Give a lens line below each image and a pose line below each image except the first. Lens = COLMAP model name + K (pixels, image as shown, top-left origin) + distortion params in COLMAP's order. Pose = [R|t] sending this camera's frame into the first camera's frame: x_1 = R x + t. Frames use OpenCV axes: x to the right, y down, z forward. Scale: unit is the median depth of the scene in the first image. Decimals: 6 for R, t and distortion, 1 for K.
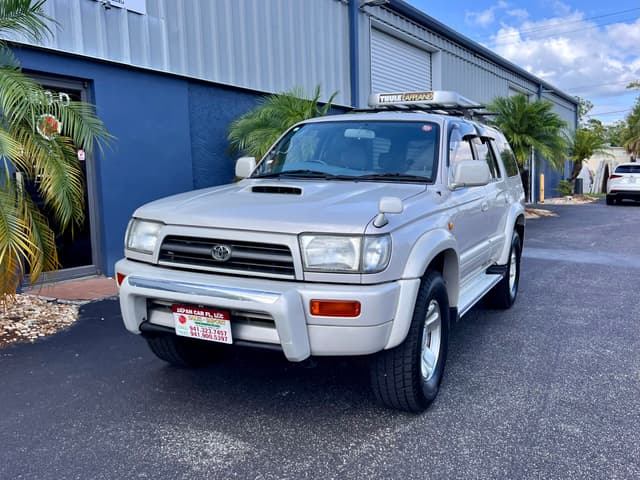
lens RADIAL K [[584.8, 0, 361.7], [0, 584.8, 238.5], [0, 0, 1]] dist [0.018526, 0.000059]
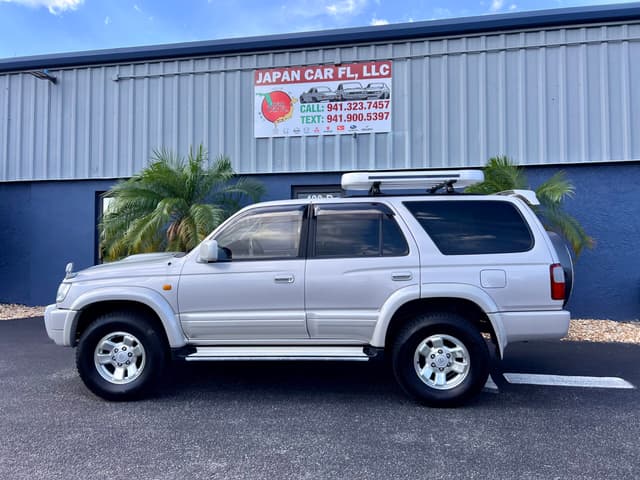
lens RADIAL K [[497.3, 0, 322.7], [0, 497.3, 239.2], [0, 0, 1]] dist [0.029967, -0.009681]
pose [[0.337234, 0.001593, -0.941420, 1.191219], [-0.098259, 0.994596, -0.033515, -0.113151], [0.936279, 0.103806, 0.335568, 0.789626]]
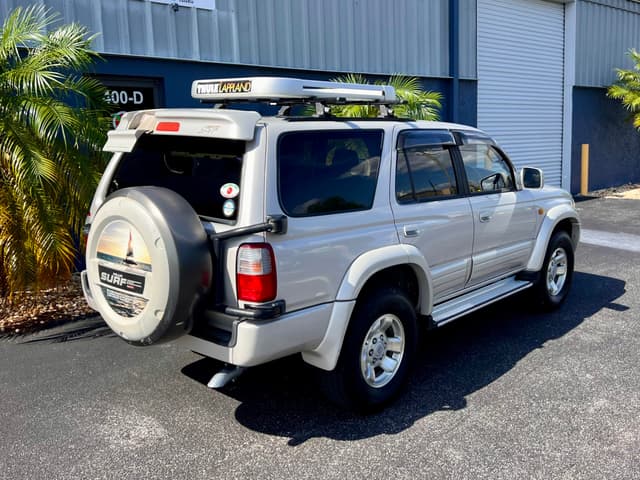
lens RADIAL K [[630.8, 0, 350.9], [0, 630.8, 230.2], [0, 0, 1]] dist [0.037976, -0.022277]
pose [[0.958951, 0.038454, -0.280952, 0.342779], [-0.023250, 0.998089, 0.057250, -0.094395], [0.282616, -0.048368, 0.958013, -0.076060]]
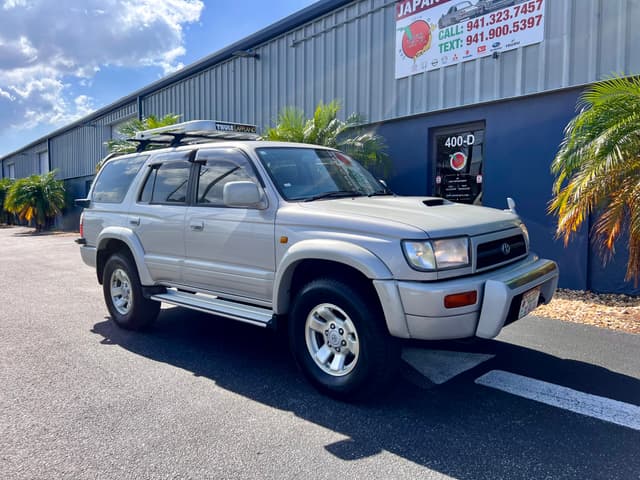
lens RADIAL K [[497.3, 0, 322.7], [0, 497.3, 239.2], [0, 0, 1]] dist [0.029967, -0.009681]
pose [[-0.325051, 0.080983, -0.942223, 1.079661], [-0.084267, 0.989883, 0.114150, -0.164425], [0.941935, 0.116503, -0.314938, 1.601048]]
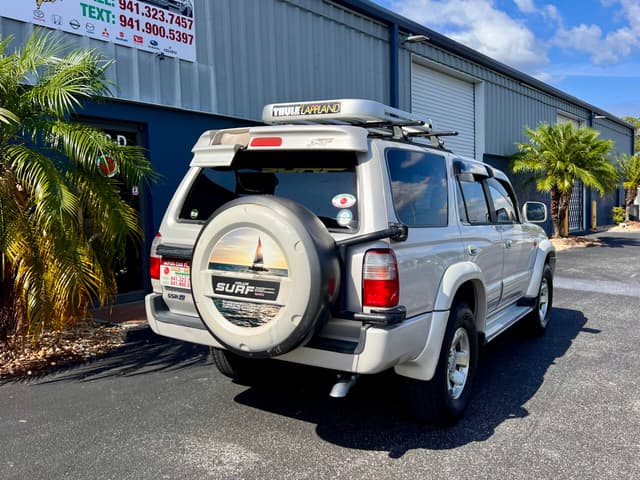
lens RADIAL K [[589.6, 0, 364.8], [0, 589.6, 239.8], [0, 0, 1]] dist [0.020944, 0.000984]
pose [[0.996349, 0.008176, -0.084978, 0.072774], [-0.011444, 0.999211, -0.038032, -0.019629], [0.084600, 0.038865, 0.995657, -0.101747]]
